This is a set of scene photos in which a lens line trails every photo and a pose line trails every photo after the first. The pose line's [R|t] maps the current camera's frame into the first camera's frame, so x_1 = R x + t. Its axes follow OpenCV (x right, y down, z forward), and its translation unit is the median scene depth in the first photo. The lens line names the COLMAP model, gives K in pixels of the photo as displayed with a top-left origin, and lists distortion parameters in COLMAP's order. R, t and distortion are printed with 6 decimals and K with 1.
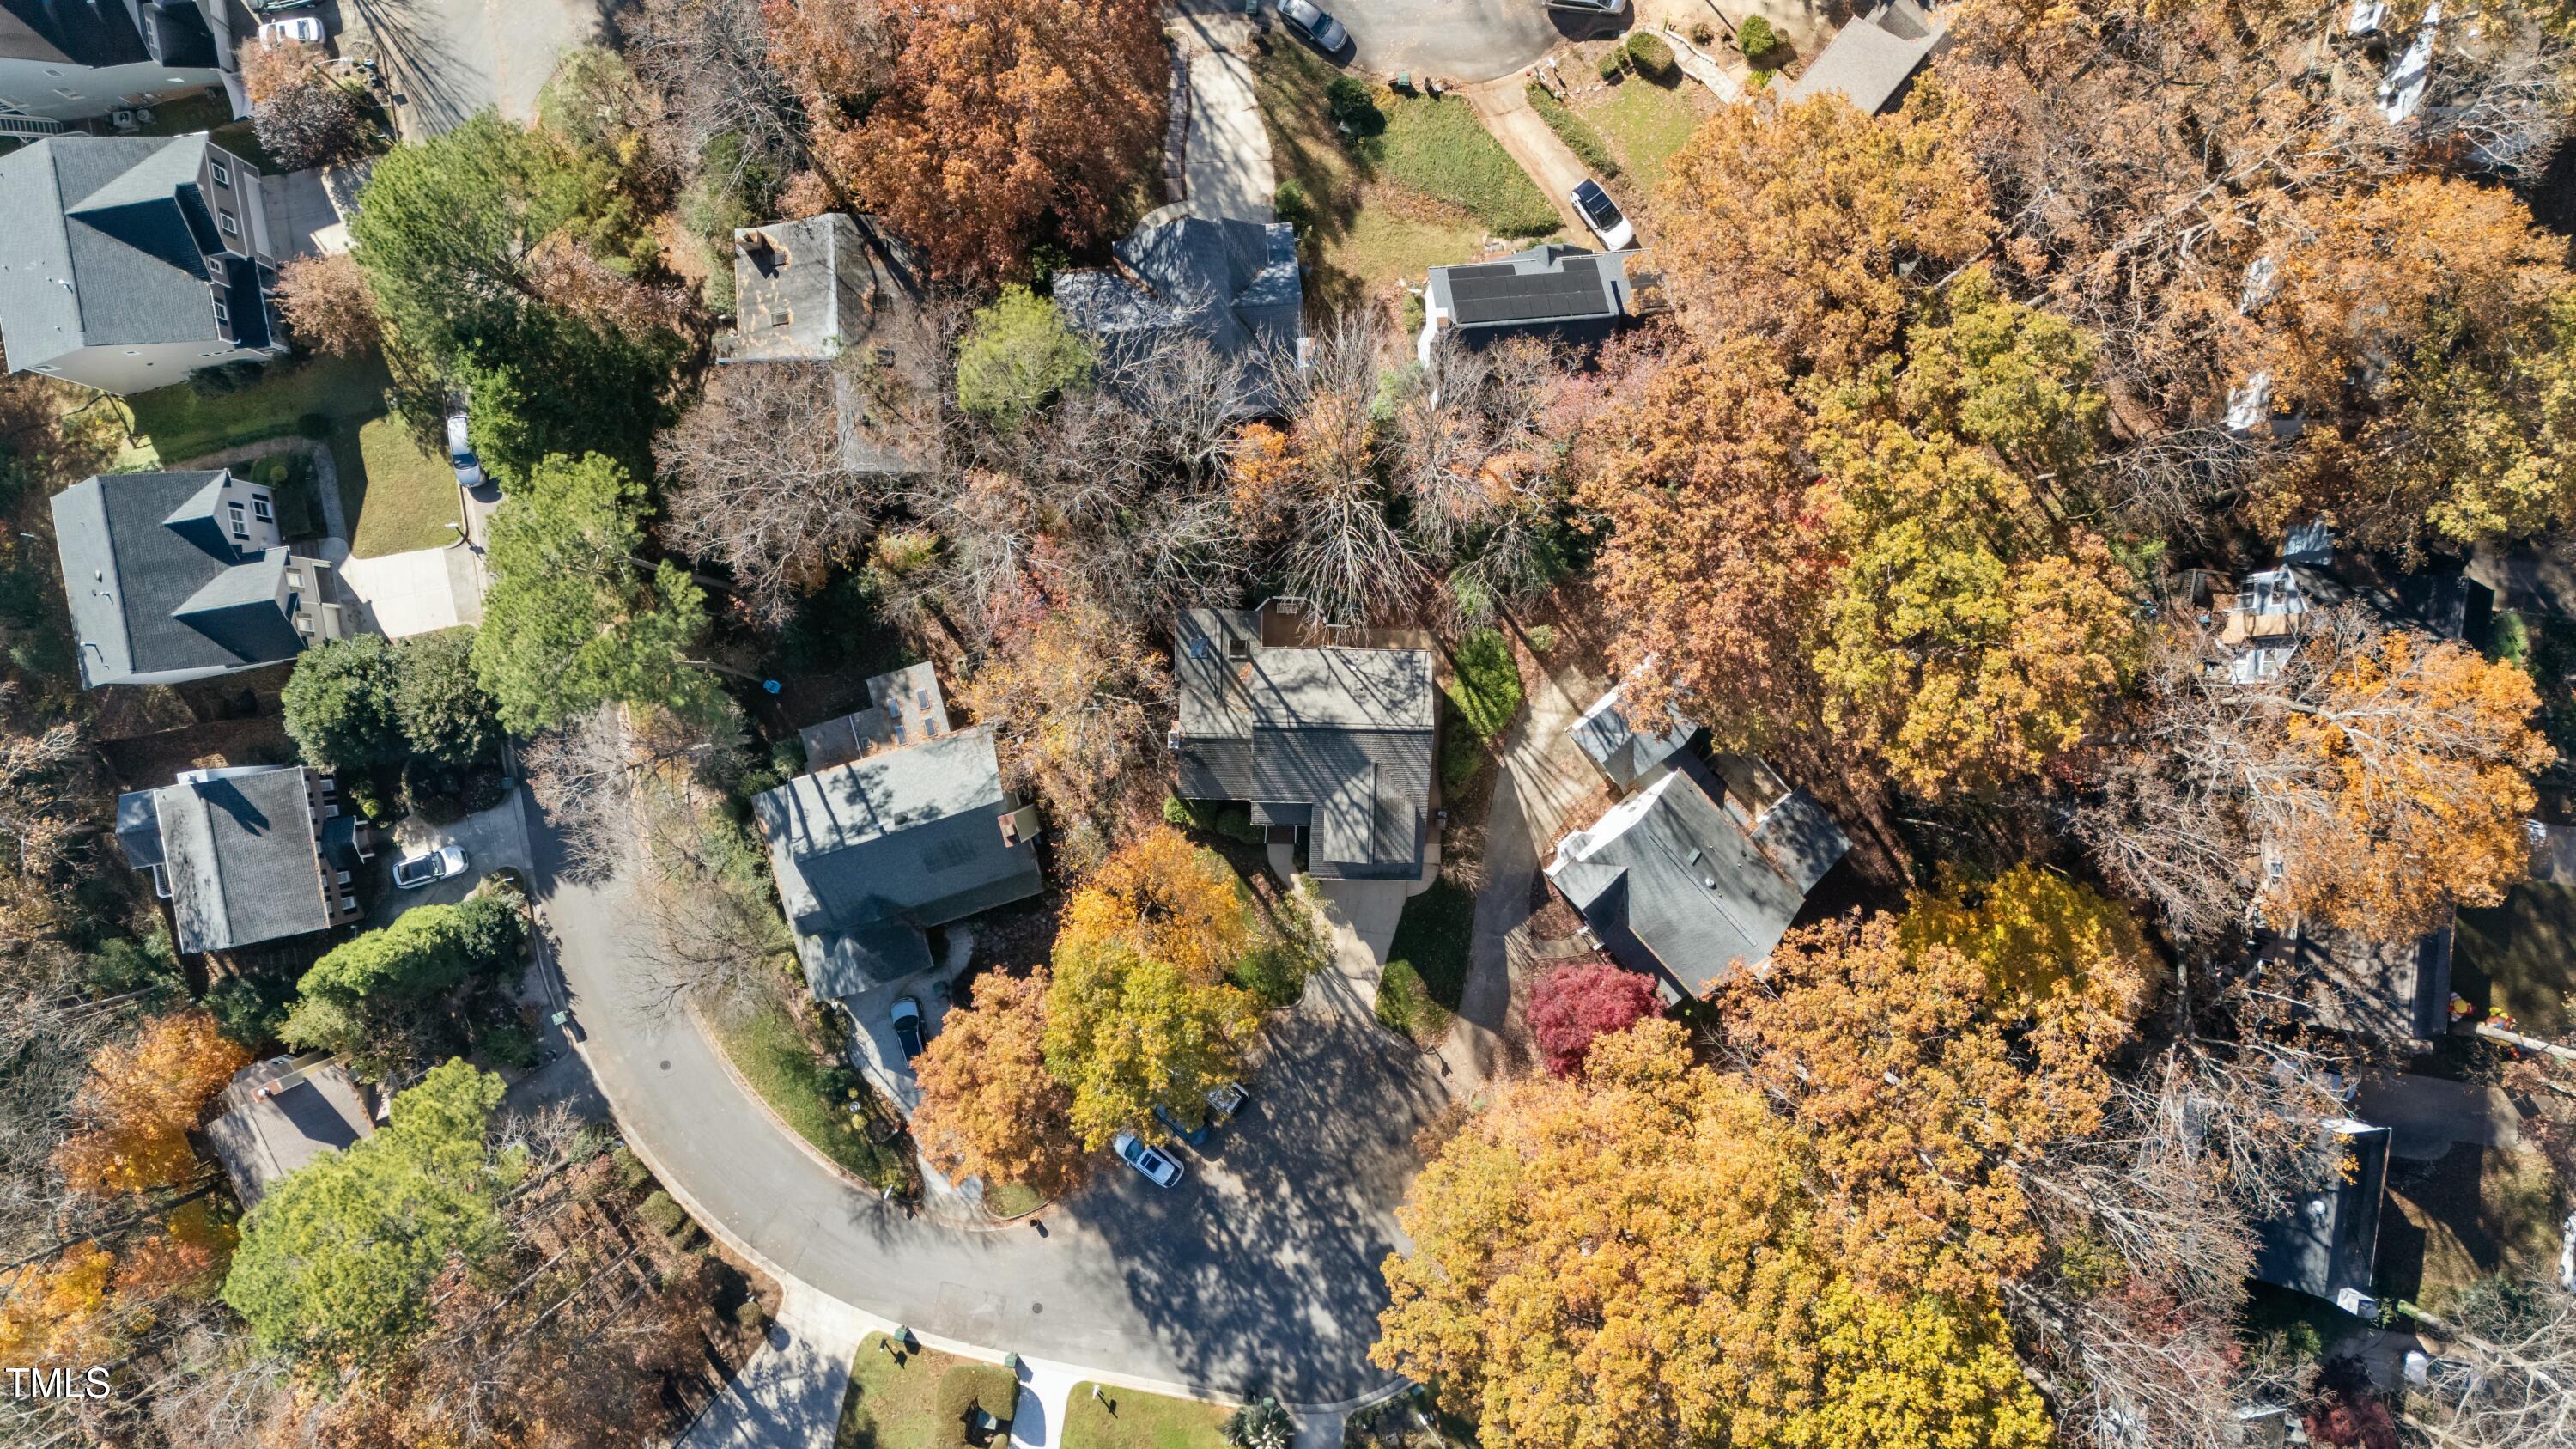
lens RADIAL K [[1891.7, 0, 1284.0], [0, 1891.7, 718.6], [0, 0, 1]] dist [0.089755, -0.110418]
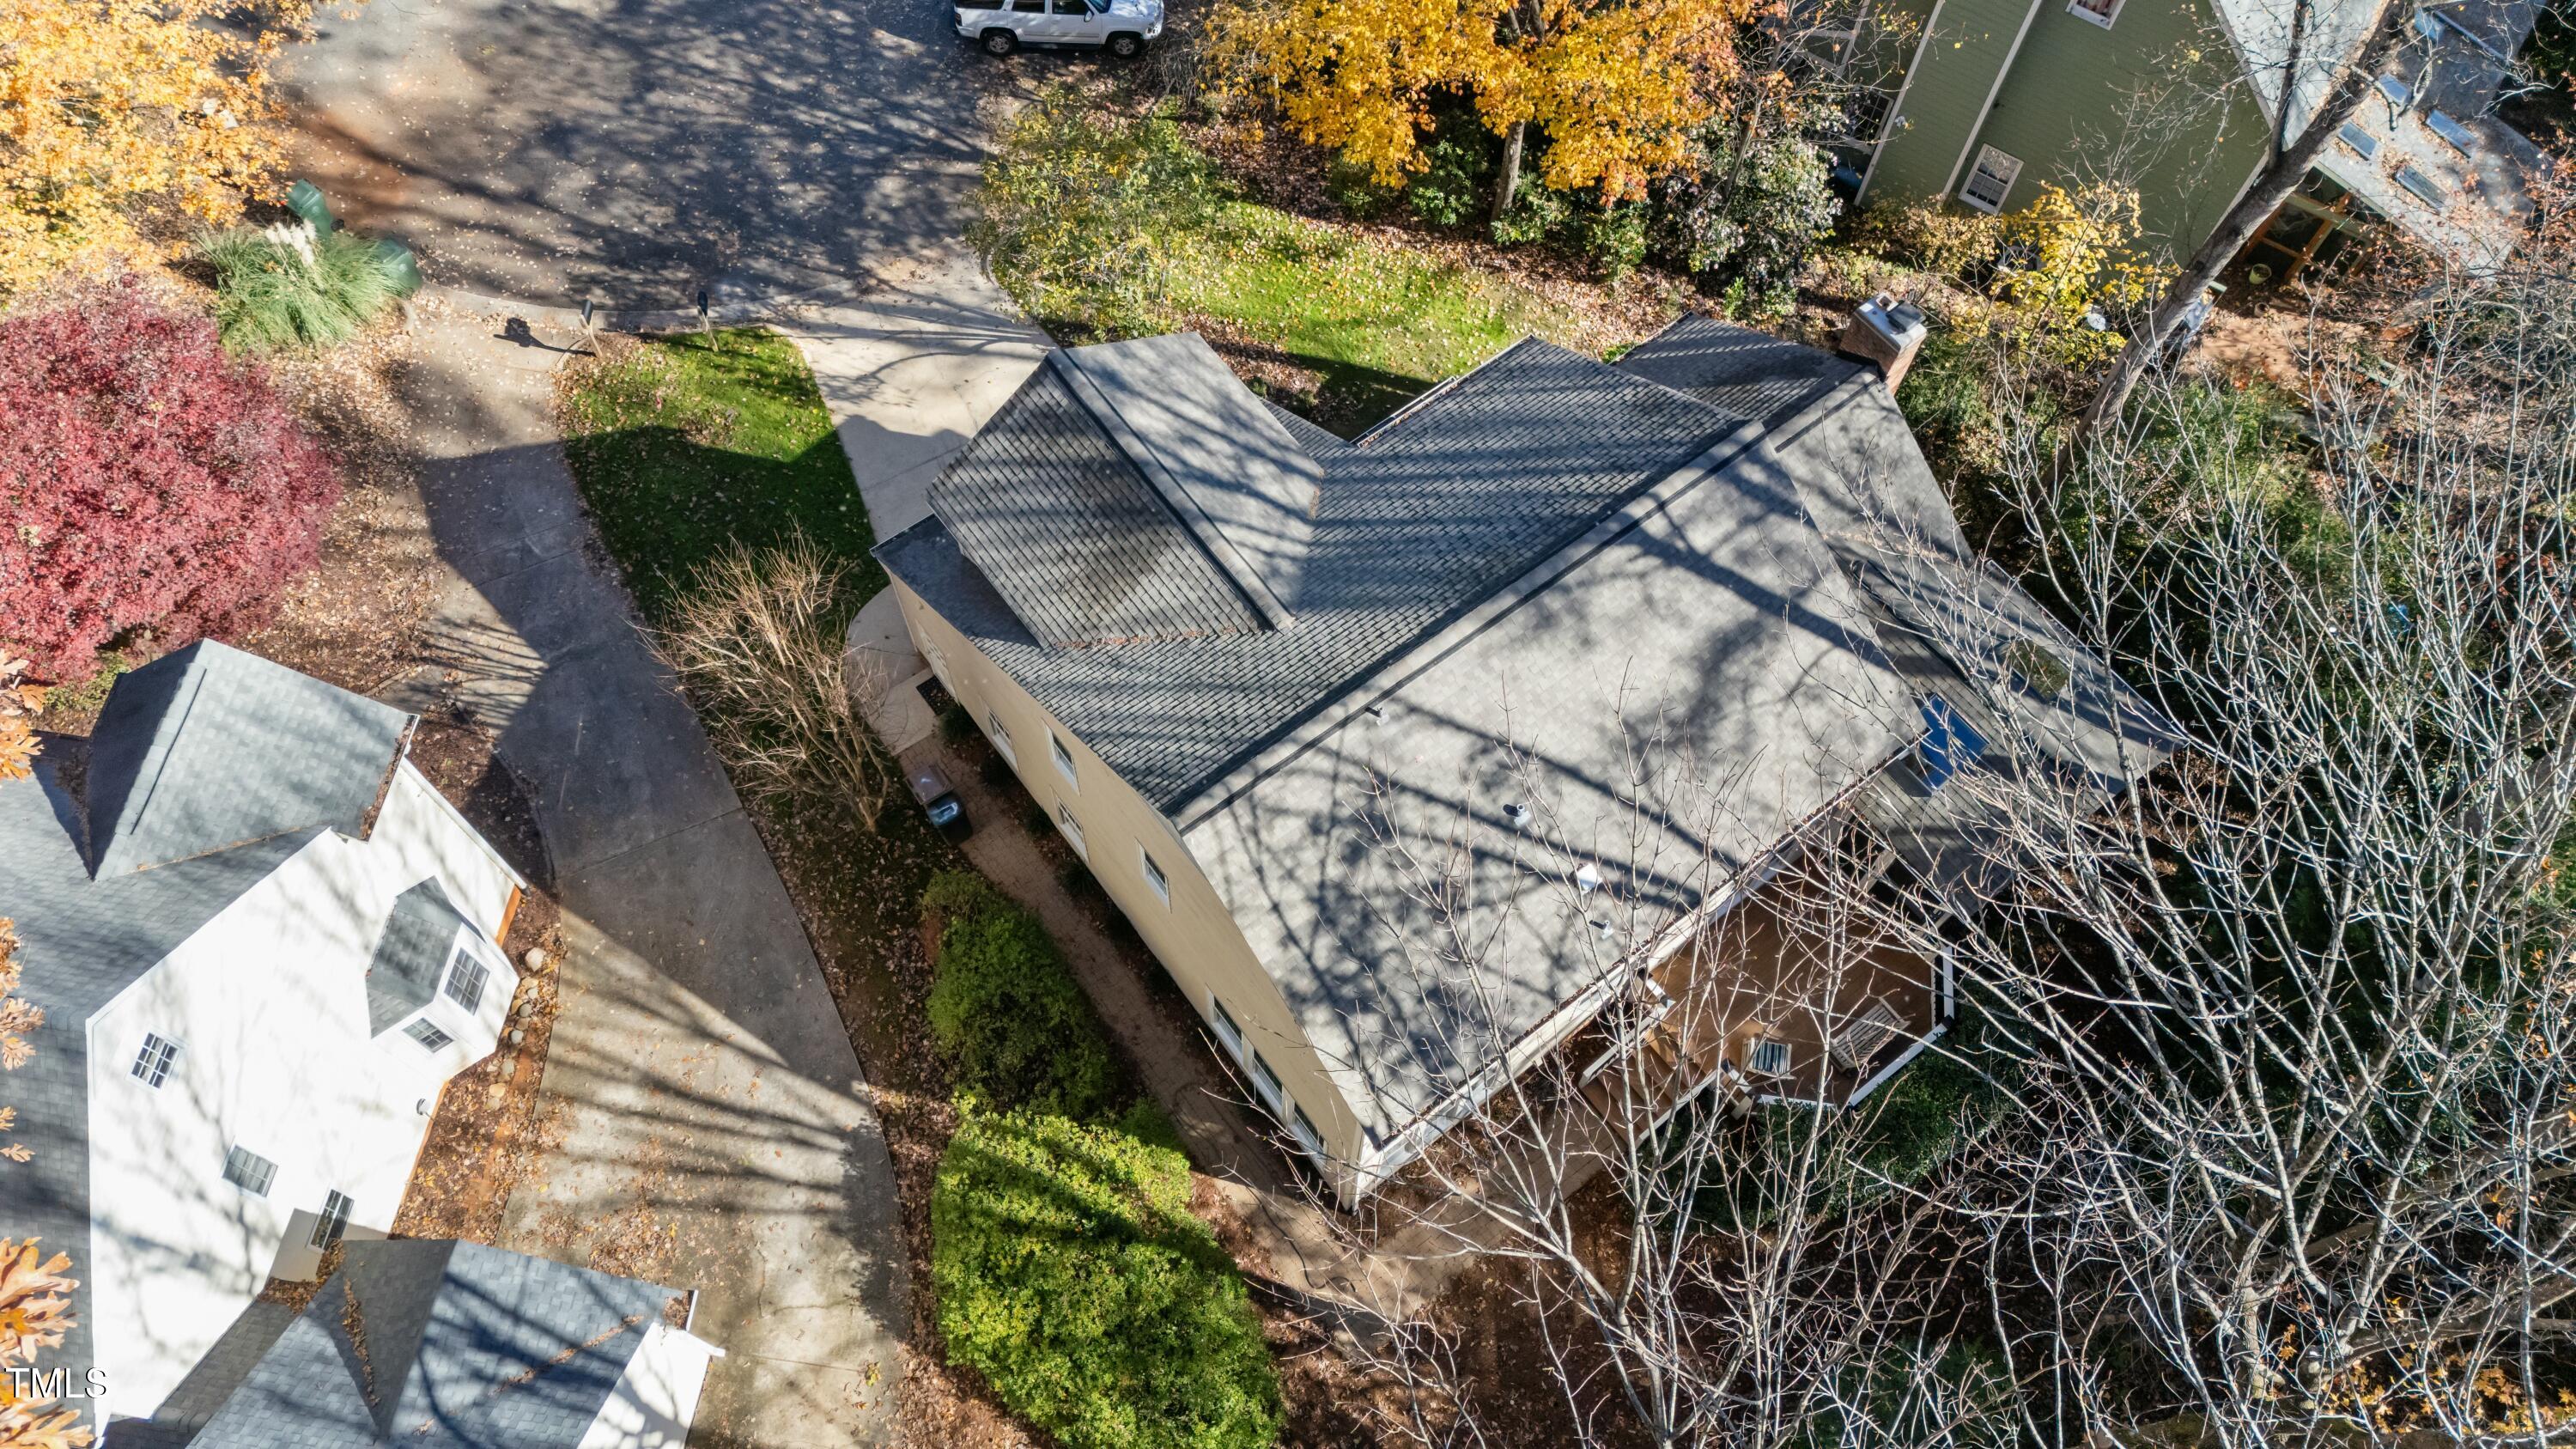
lens RADIAL K [[1891.7, 0, 1284.0], [0, 1891.7, 718.6], [0, 0, 1]] dist [0.089755, -0.110418]
pose [[-0.784729, 0.546072, -0.293267, 0.243238], [-0.619116, -0.713375, 0.328317, -0.129306], [-0.029925, 0.439206, 0.897888, 1.508191]]
